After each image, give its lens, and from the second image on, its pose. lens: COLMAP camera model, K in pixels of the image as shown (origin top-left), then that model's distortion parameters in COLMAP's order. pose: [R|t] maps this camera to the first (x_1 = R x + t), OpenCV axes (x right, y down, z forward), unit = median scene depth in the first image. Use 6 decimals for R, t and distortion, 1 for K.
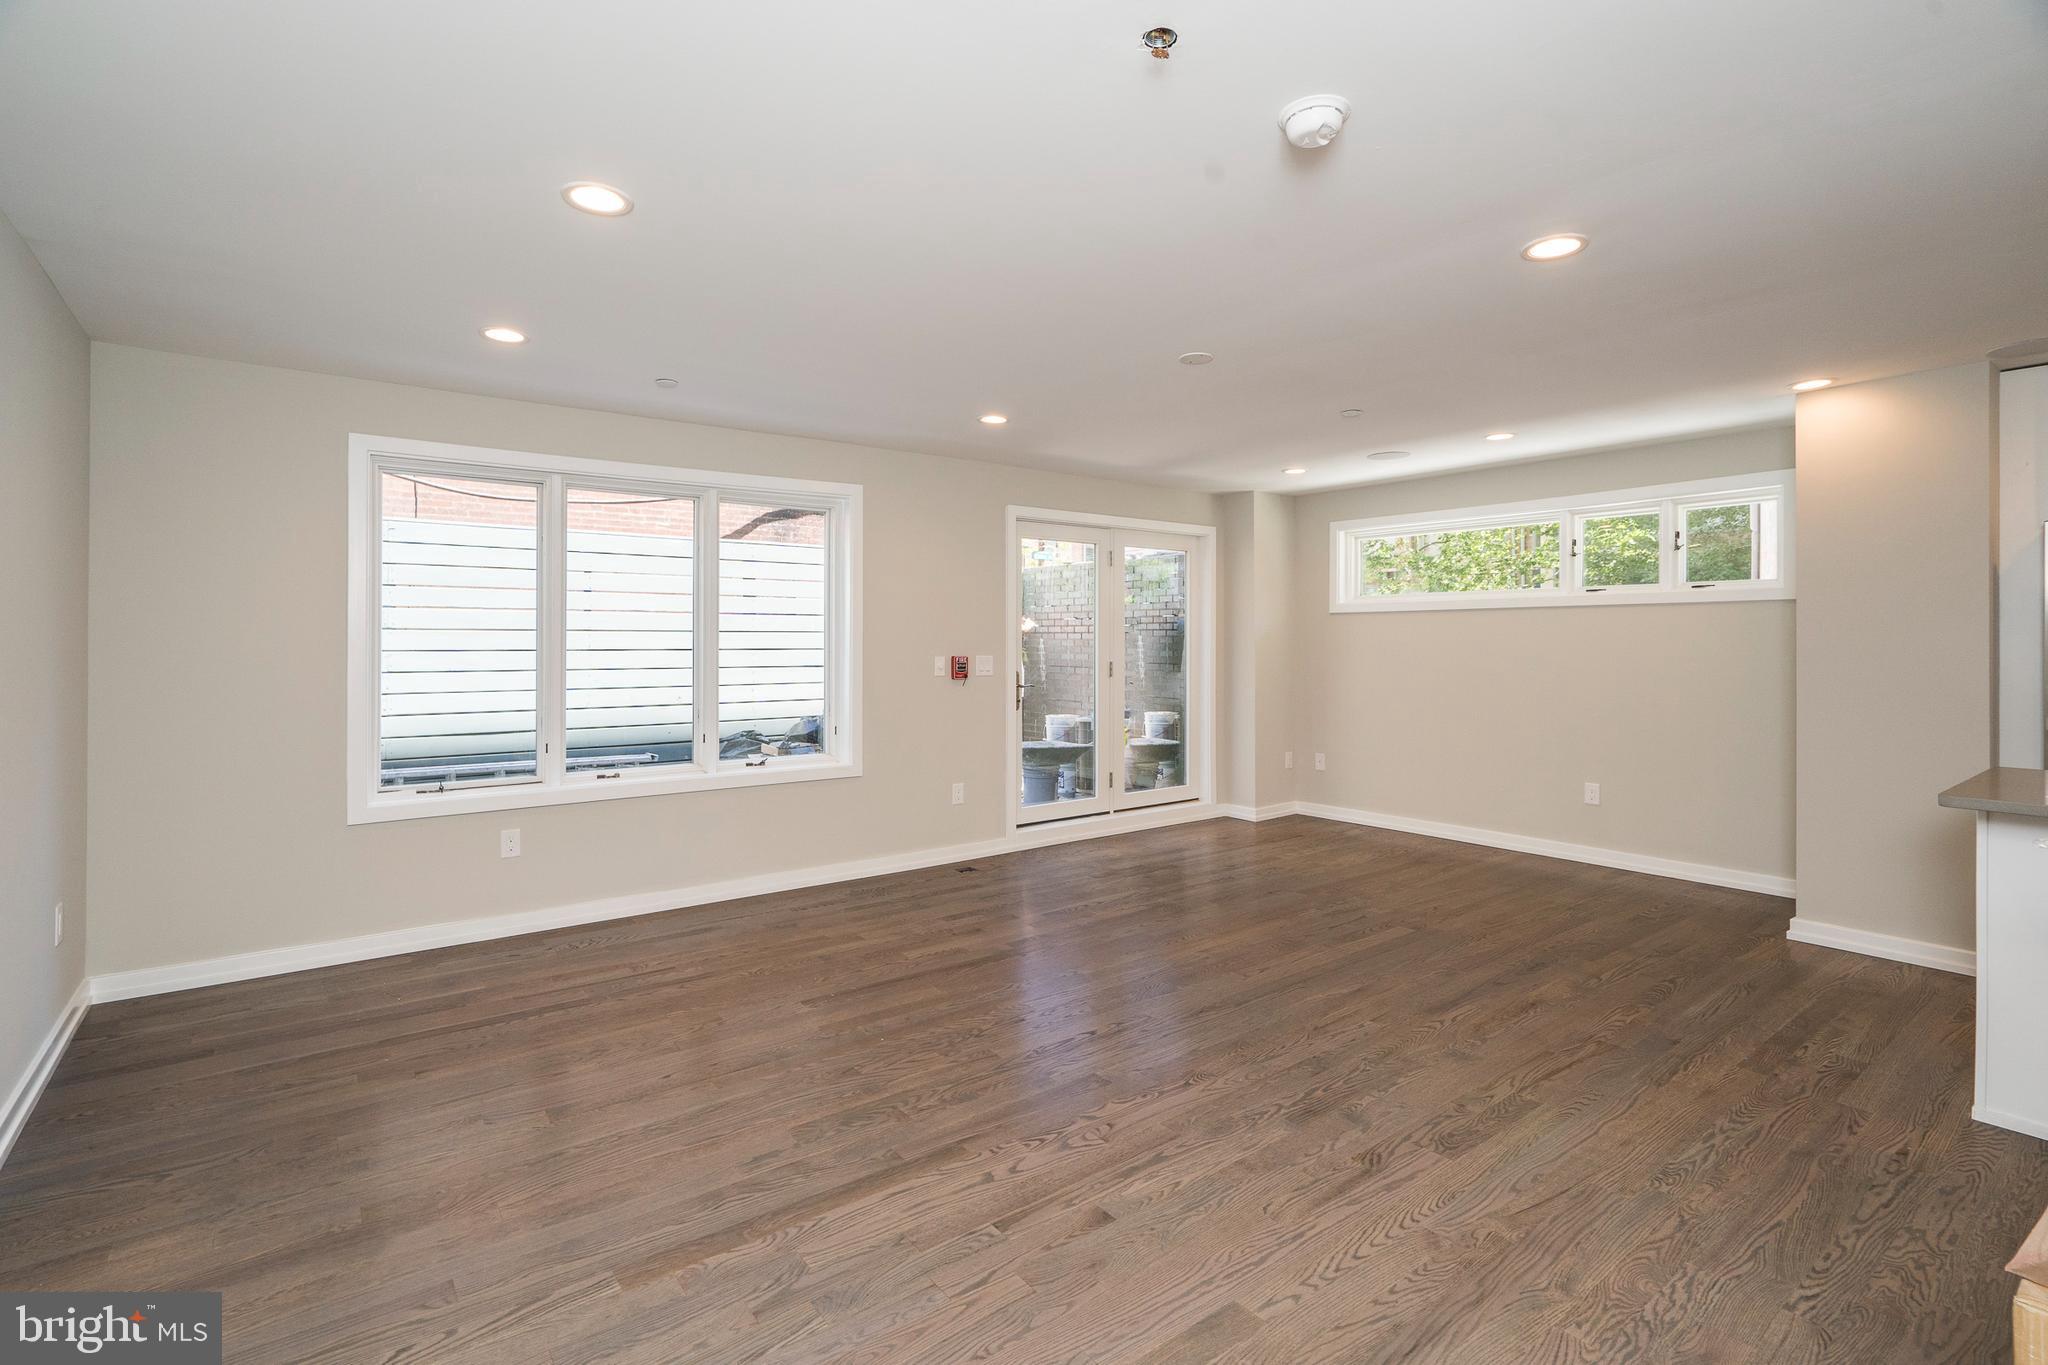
lens RADIAL K [[940.5, 0, 1007.1], [0, 940.5, 639.9], [0, 0, 1]] dist [-0.001475, 0.000422]
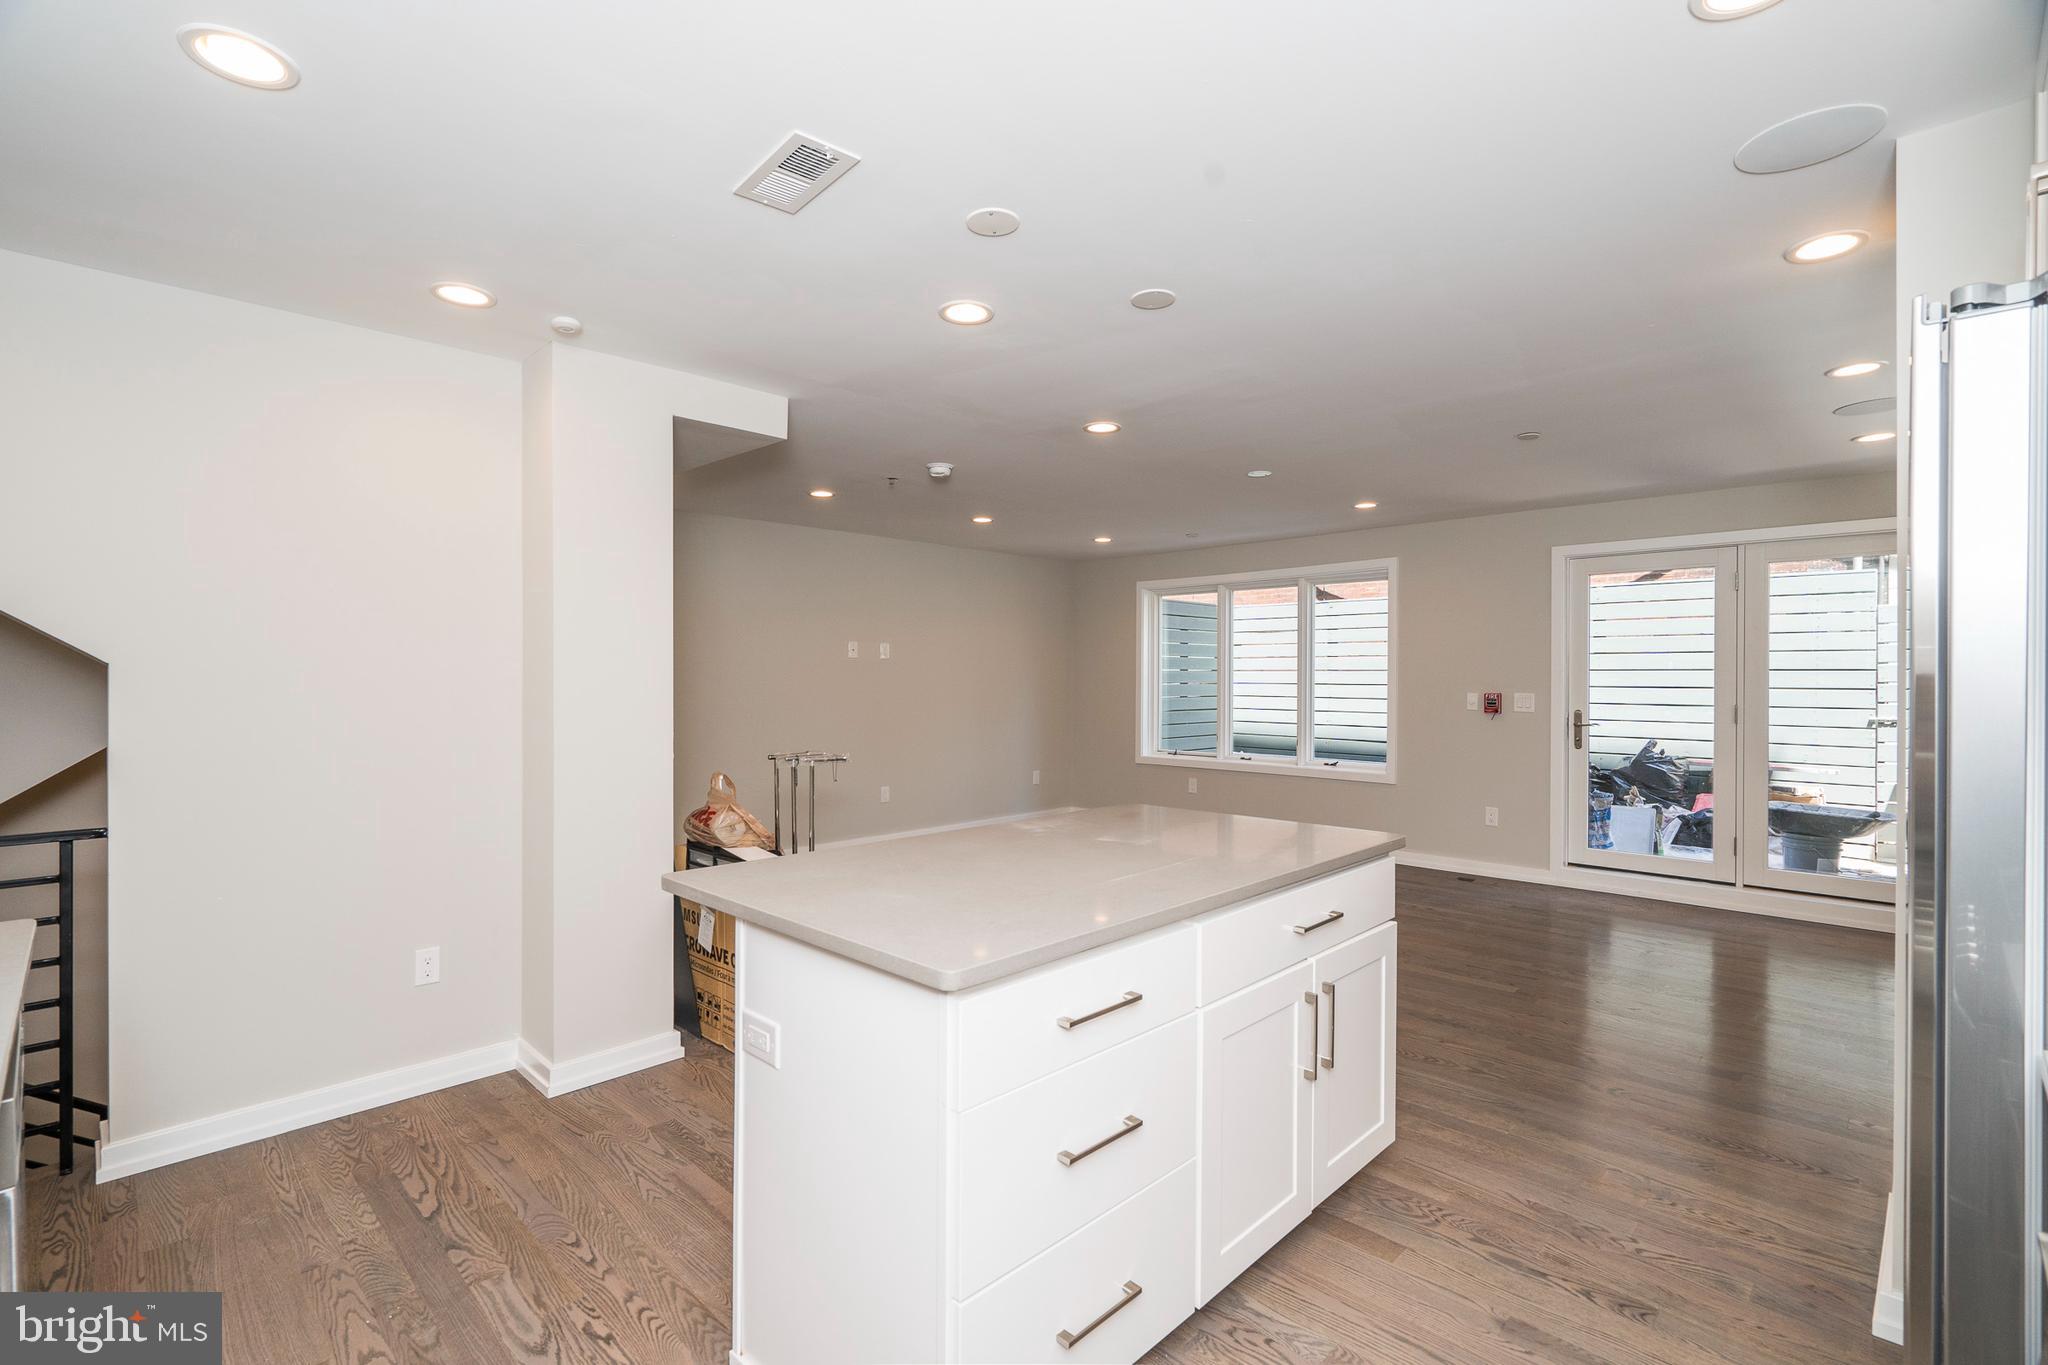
lens RADIAL K [[940.5, 0, 1022.3], [0, 940.5, 681.3], [0, 0, 1]] dist [-0.001475, 0.000422]
pose [[0.143837, 0.002906, -0.989597, 0.987687], [0.003426, 0.999988, 0.003434, -0.002647], [0.989595, -0.003884, 0.143826, 0.298729]]
